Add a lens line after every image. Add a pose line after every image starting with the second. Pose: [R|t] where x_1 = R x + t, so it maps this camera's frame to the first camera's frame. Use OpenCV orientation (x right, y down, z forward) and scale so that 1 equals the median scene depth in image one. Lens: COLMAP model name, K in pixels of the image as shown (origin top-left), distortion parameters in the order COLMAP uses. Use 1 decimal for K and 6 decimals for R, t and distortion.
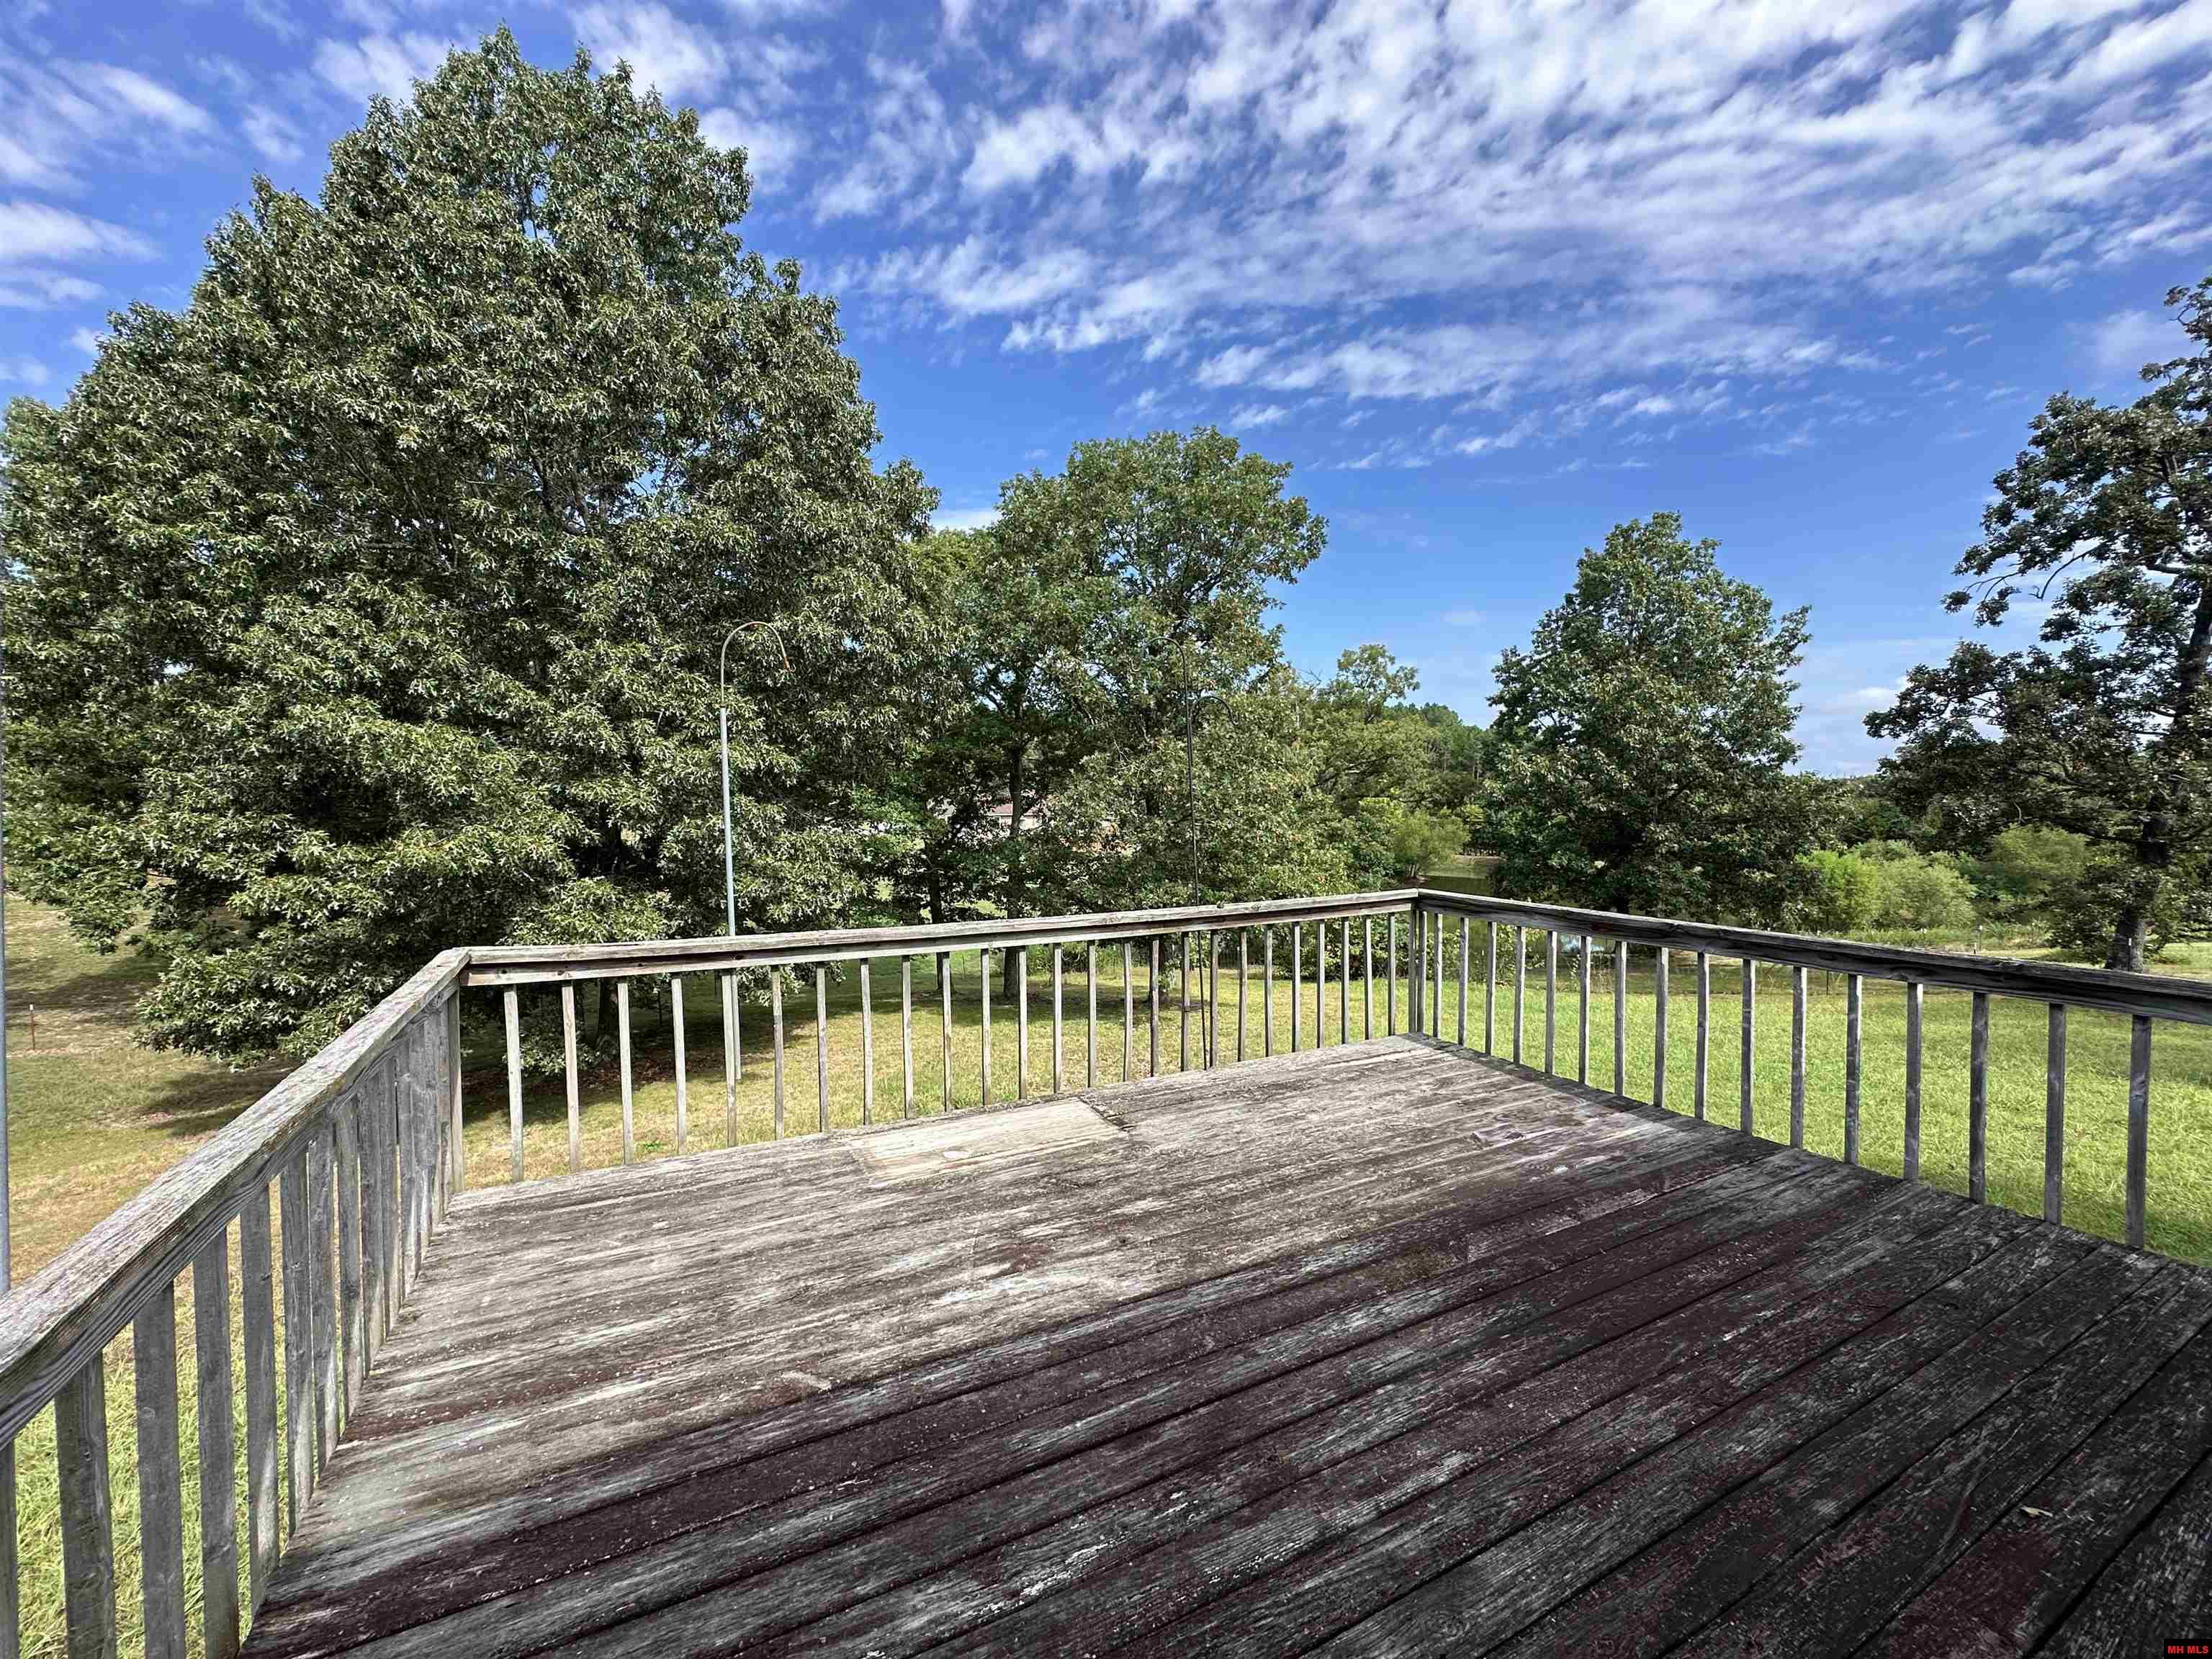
lens RADIAL K [[883.7, 0, 1102.9], [0, 883.7, 828.6], [0, 0, 1]] dist [-0.006586, 0.001838]
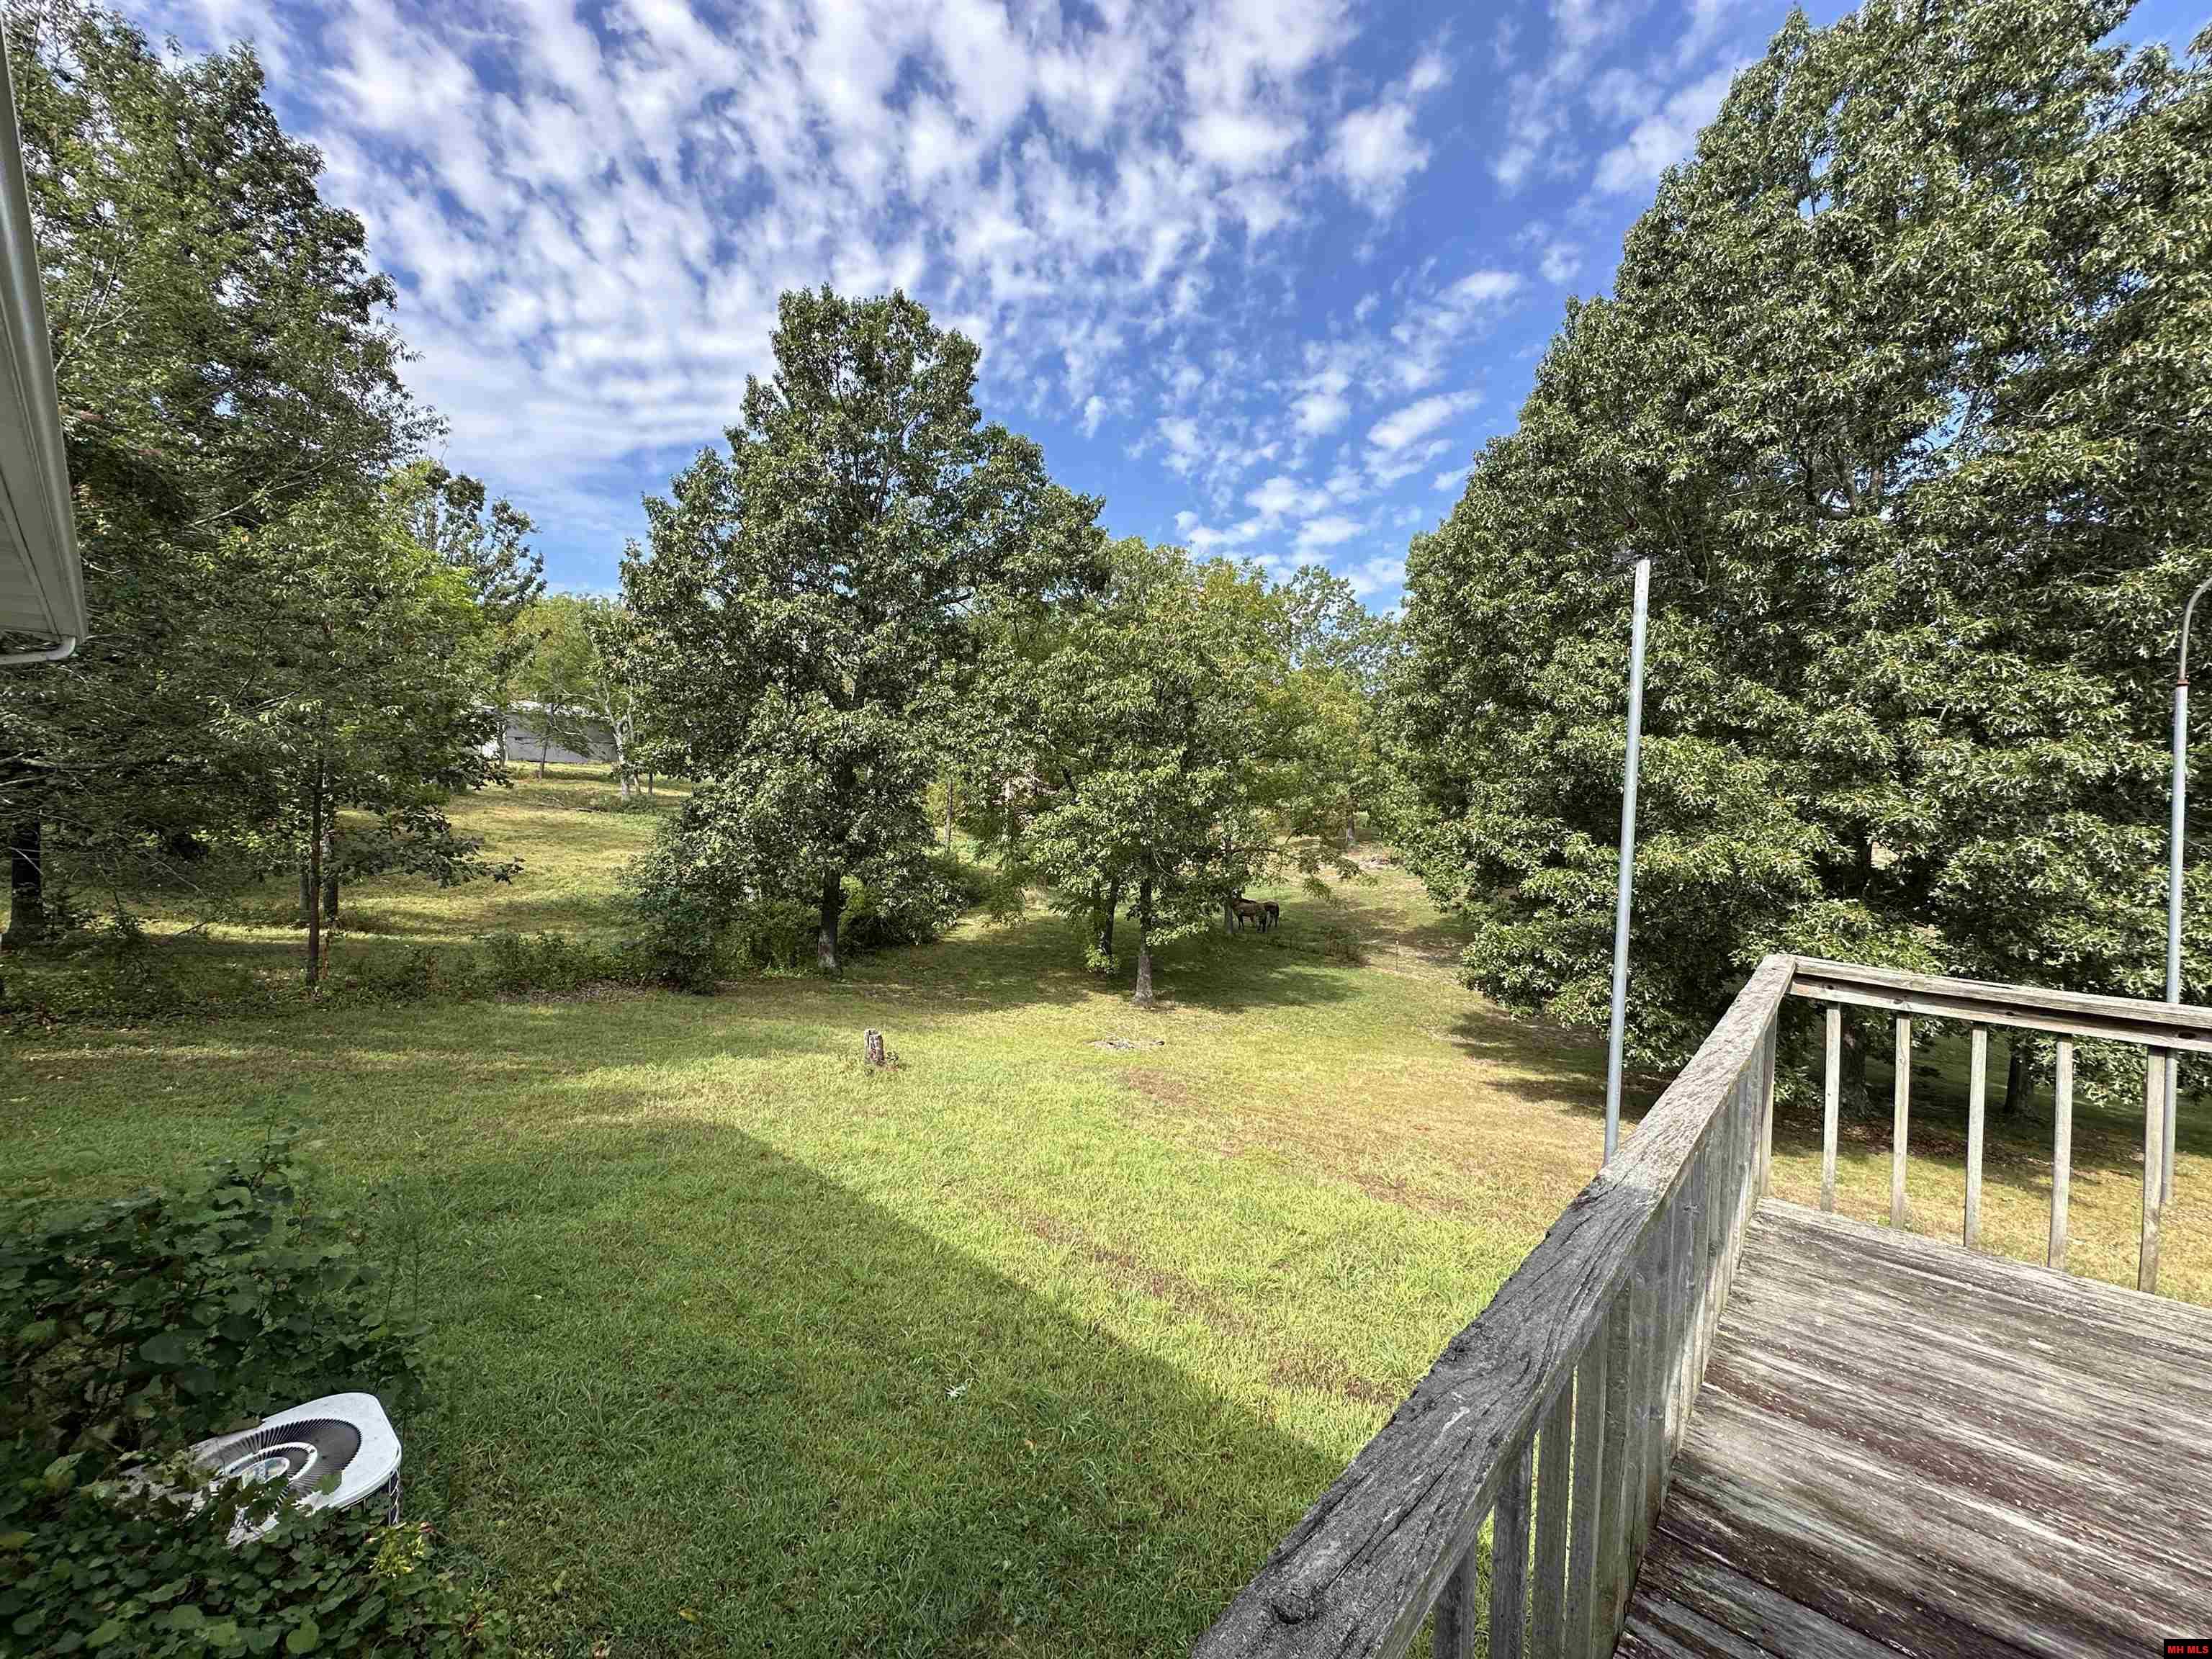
lens RADIAL K [[882.6, 0, 1104.4], [0, 882.6, 828.0], [0, 0, 1]] dist [-0.003503, 0.000520]
pose [[0.358517, 0.041174, -0.932615, -0.018647], [-0.053634, 0.998285, 0.023456, 0.002388], [0.931981, 0.041611, 0.360110, -0.019752]]
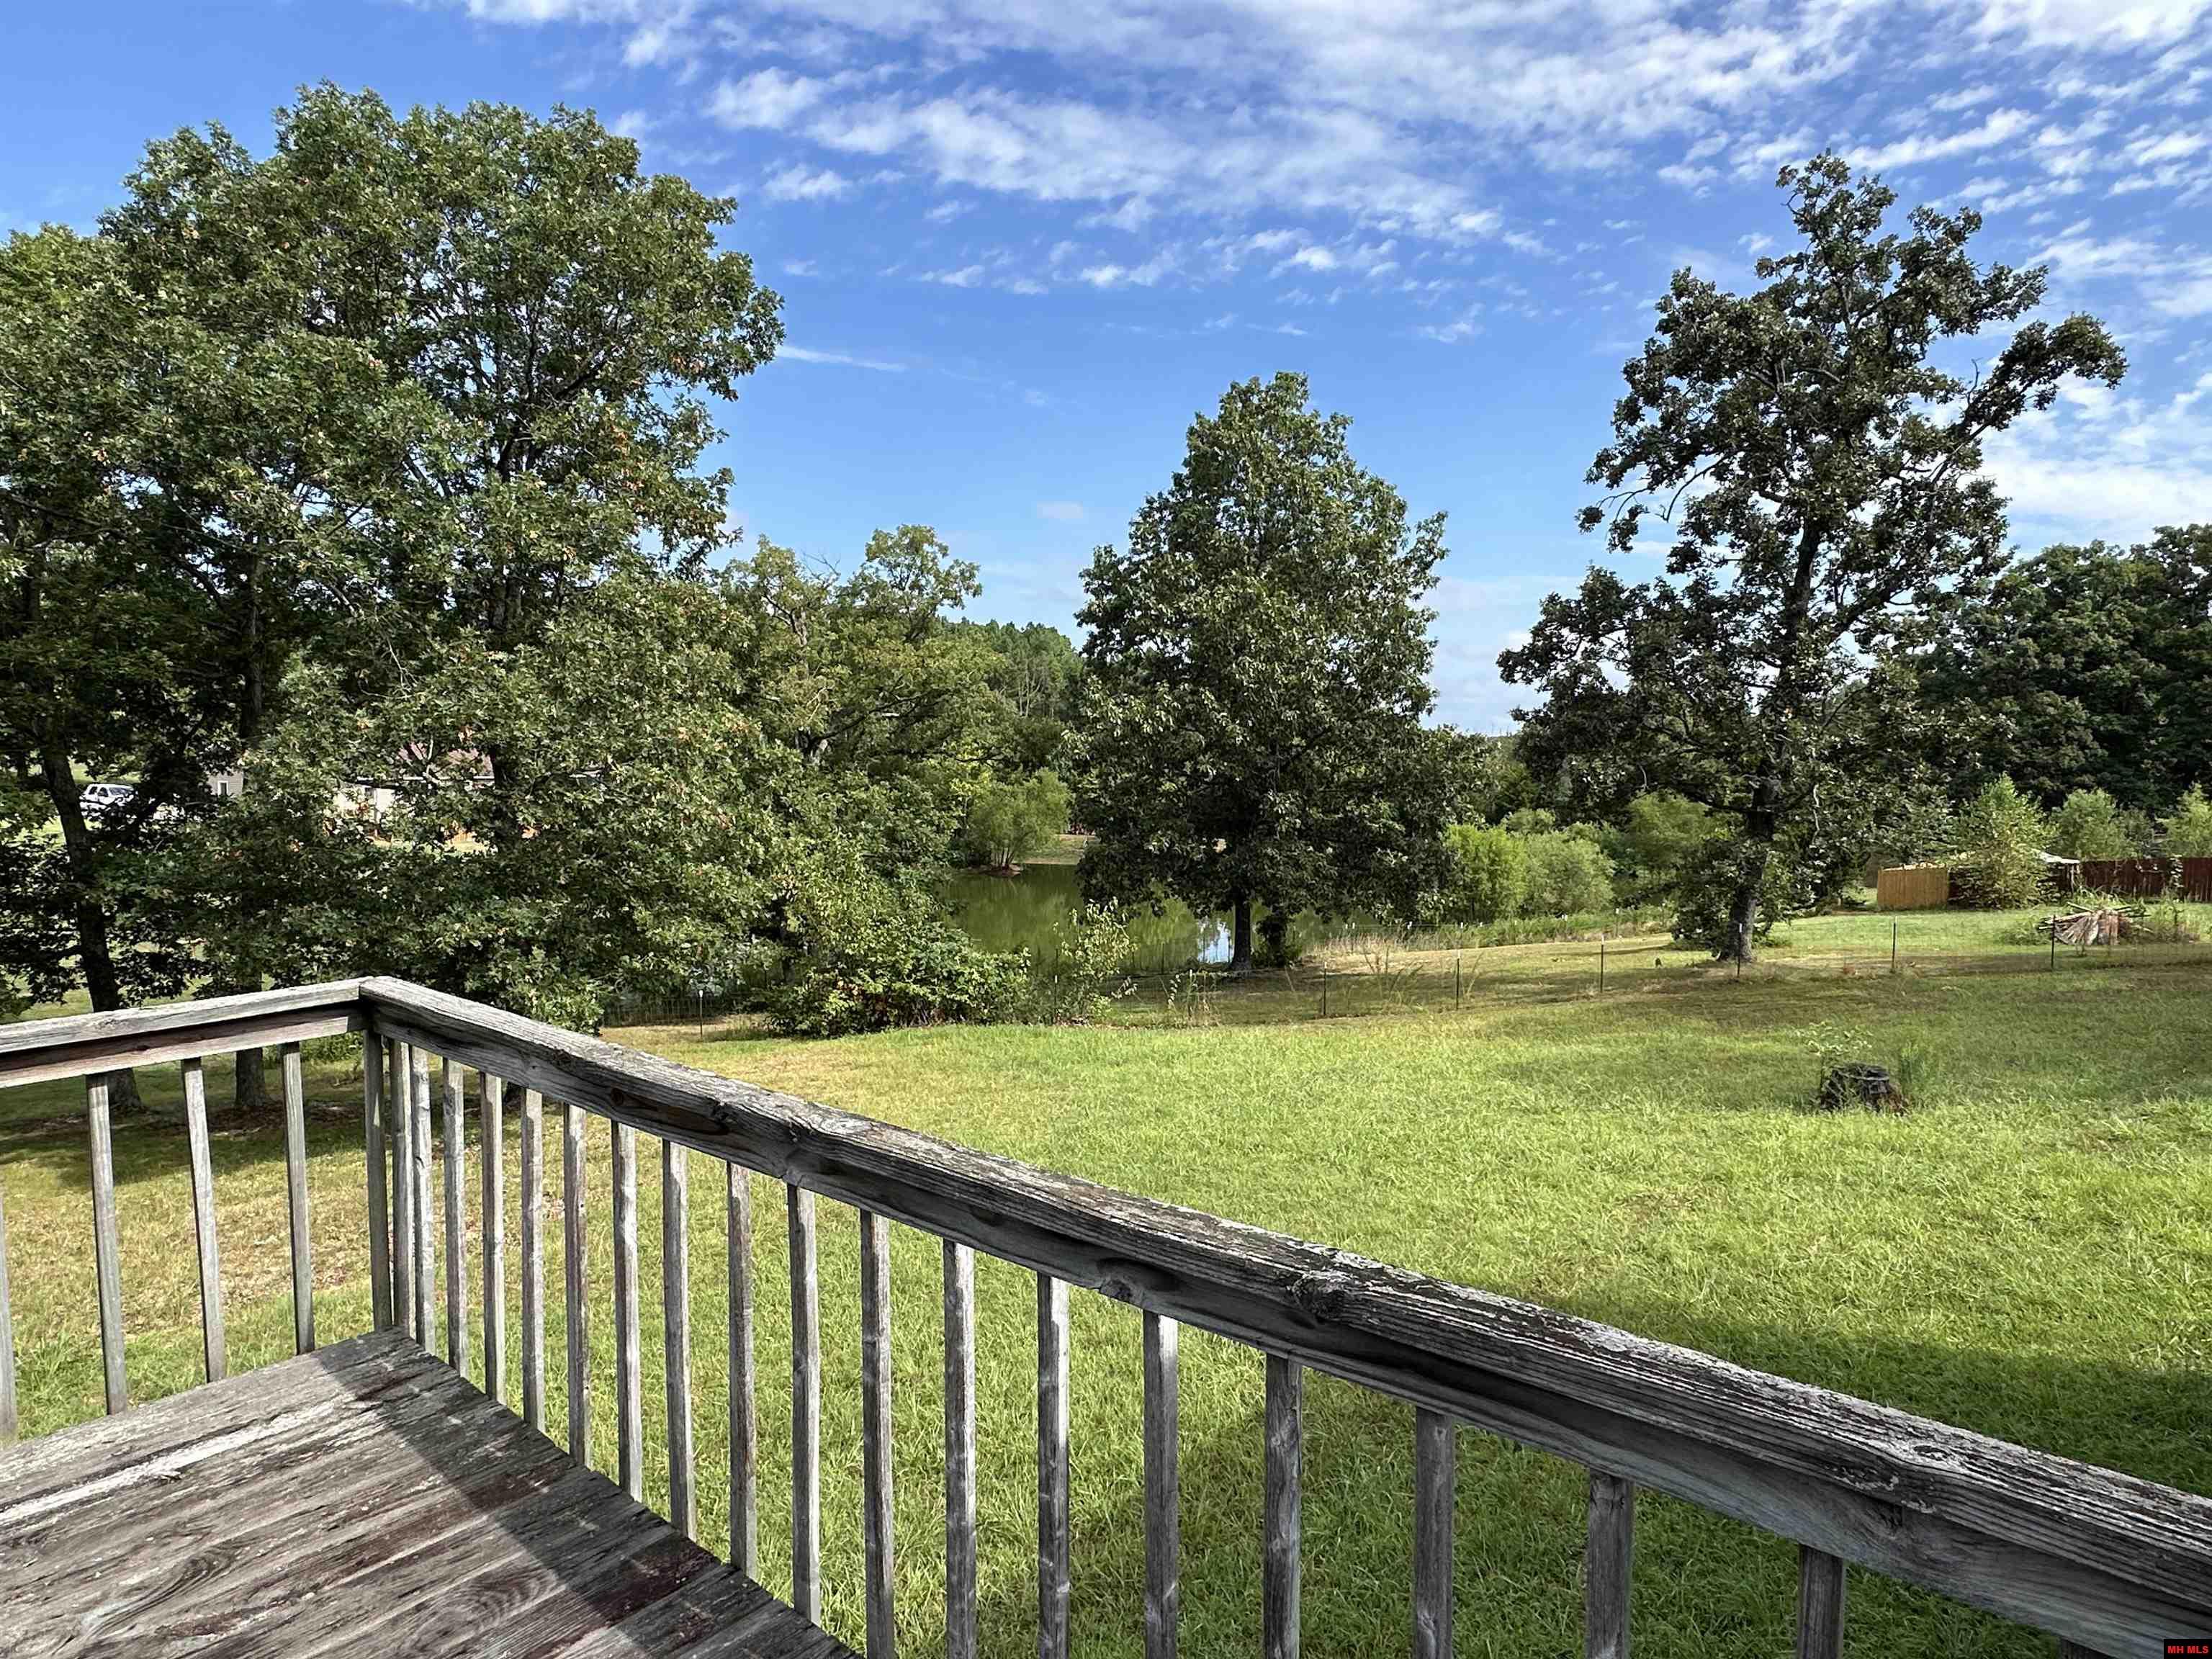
lens RADIAL K [[1280.2, 0, 1107.4], [0, 1280.2, 834.2], [0, 0, 1]] dist [0.002307, 0.000788]
pose [[0.922229, -0.017361, 0.386254, 0.083985], [0.006370, 0.999538, 0.029718, -0.002963], [-0.386592, -0.024947, 0.921913, 0.062651]]
